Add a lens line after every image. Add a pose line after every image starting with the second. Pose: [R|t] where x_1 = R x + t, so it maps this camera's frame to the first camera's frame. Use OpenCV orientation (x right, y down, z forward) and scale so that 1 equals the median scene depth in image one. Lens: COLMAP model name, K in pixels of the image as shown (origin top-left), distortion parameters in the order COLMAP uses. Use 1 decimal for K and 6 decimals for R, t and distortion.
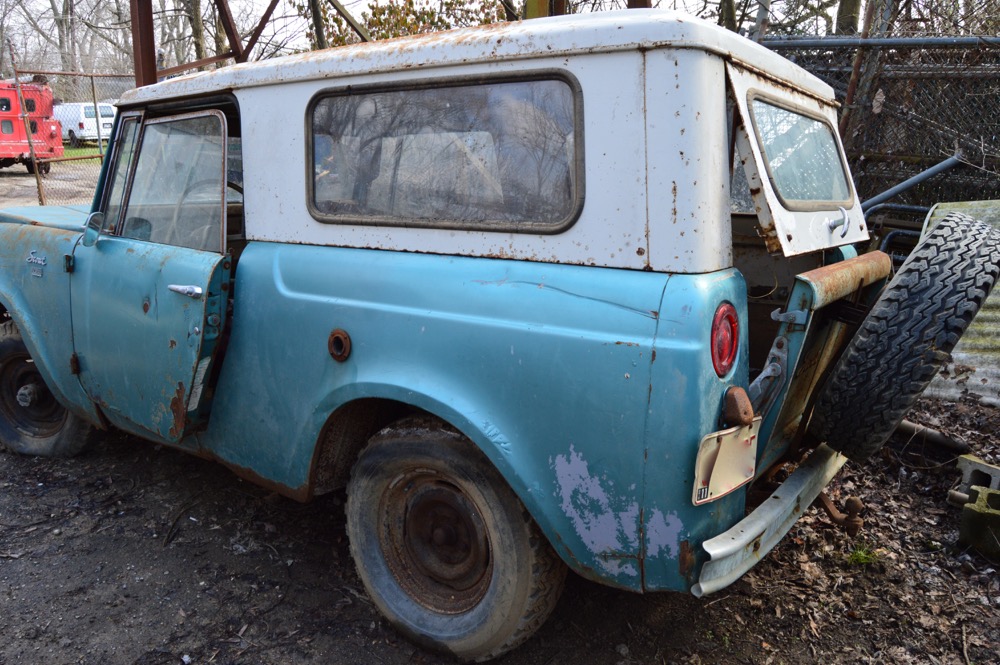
lens RADIAL K [[770.0, 0, 516.6], [0, 770.0, 330.3], [0, 0, 1]] dist [-0.088776, 0.023423]
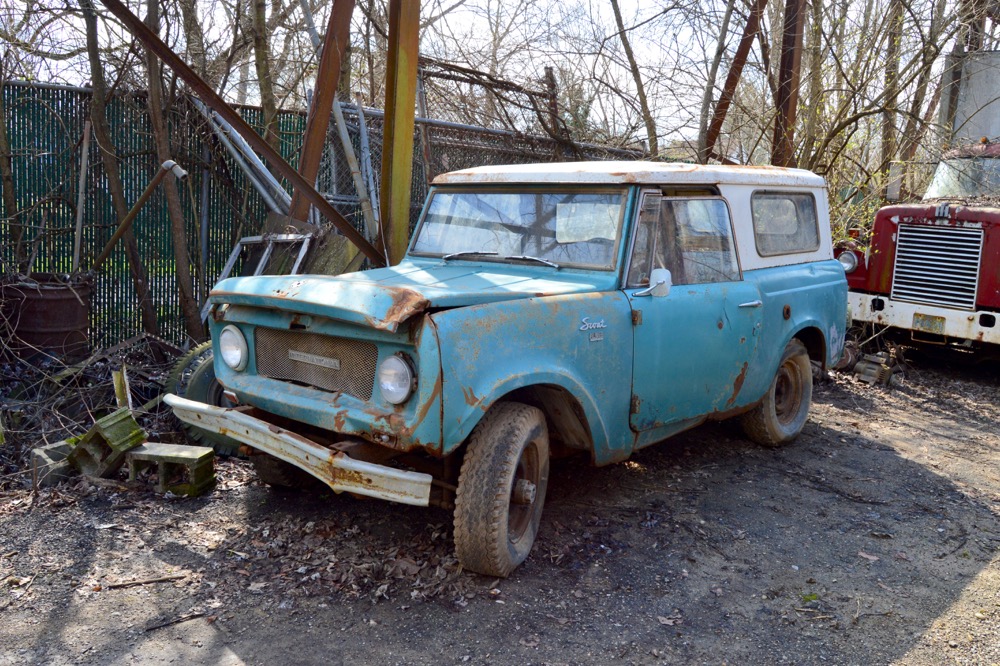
lens RADIAL K [[798.0, 0, 501.3], [0, 798.0, 332.0], [0, 0, 1]] dist [-0.076615, 0.008873]
pose [[0.182499, -0.172066, 0.968033, -2.575708], [0.188609, 0.972409, 0.137286, -0.387723], [-0.964946, 0.157525, 0.209917, 1.341710]]
